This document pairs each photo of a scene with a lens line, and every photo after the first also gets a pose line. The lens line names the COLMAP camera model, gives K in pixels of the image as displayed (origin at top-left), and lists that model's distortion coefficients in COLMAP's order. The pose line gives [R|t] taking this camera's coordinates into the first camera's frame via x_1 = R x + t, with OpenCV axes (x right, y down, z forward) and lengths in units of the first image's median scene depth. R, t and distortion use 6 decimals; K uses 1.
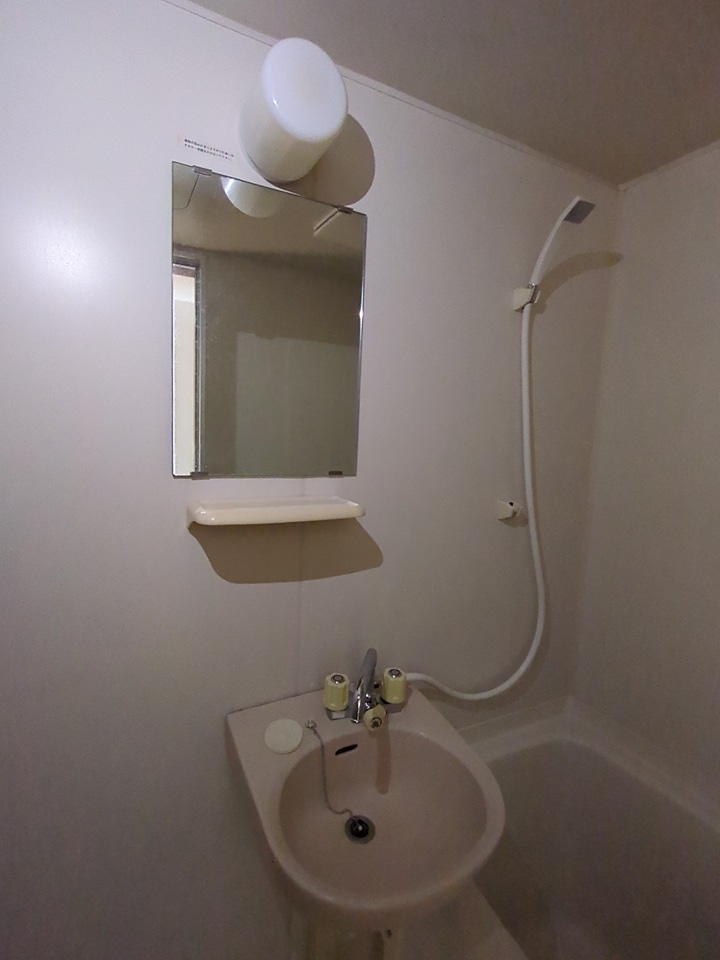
lens RADIAL K [[559.1, 0, 360.0], [0, 559.1, 480.0], [0, 0, 1]] dist [0.000849, -0.001422]
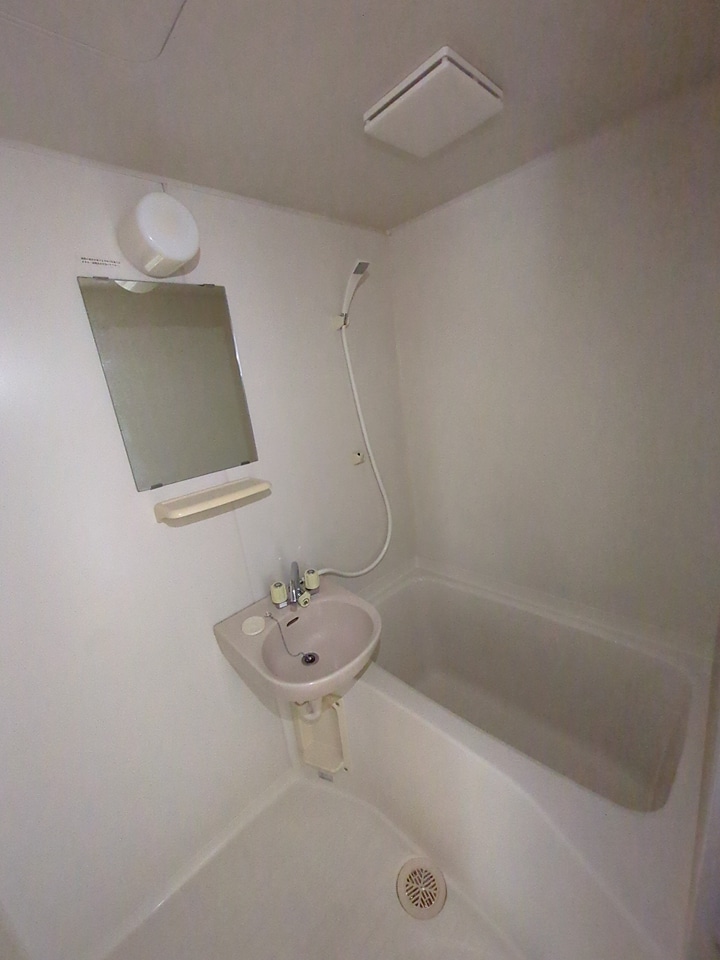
lens RADIAL K [[400.1, 0, 360.0], [0, 400.1, 480.0], [0, 0, 1]] dist [0.001795, -0.000103]
pose [[0.947939, -0.227598, 0.222737, -0.002324], [0.200374, 0.969907, 0.138311, -0.061660], [-0.247513, -0.086480, 0.965017, -0.175929]]
